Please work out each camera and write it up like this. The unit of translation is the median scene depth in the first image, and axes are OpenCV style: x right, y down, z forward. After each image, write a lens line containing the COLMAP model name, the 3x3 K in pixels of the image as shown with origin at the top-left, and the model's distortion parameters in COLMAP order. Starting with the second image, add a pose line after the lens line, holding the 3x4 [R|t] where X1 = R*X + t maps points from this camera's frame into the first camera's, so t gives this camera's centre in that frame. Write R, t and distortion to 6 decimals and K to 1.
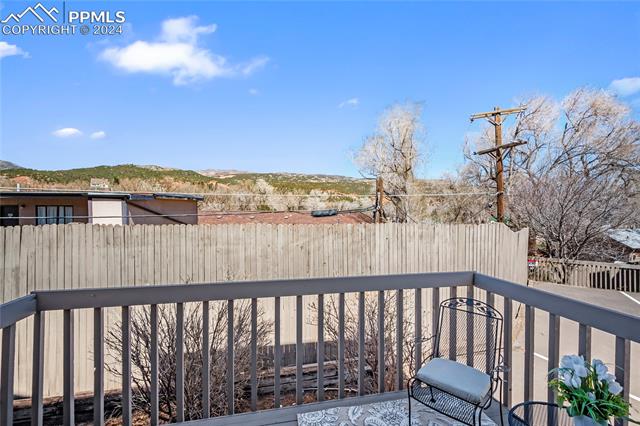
lens RADIAL K [[277.7, 0, 319.2], [0, 277.7, 207.0], [0, 0, 1]] dist [0.004906, -0.001705]
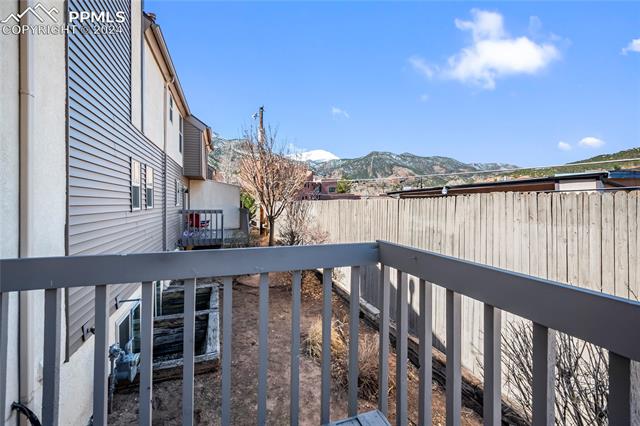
lens RADIAL K [[277.7, 0, 321.3], [0, 277.7, 206.9], [0, 0, 1]] dist [0.004906, -0.001705]
pose [[0.131897, 0.020943, -0.991042, -0.053708], [0.001216, 0.999773, 0.021290, 0.044435], [0.991263, -0.004014, 0.131842, 0.185054]]
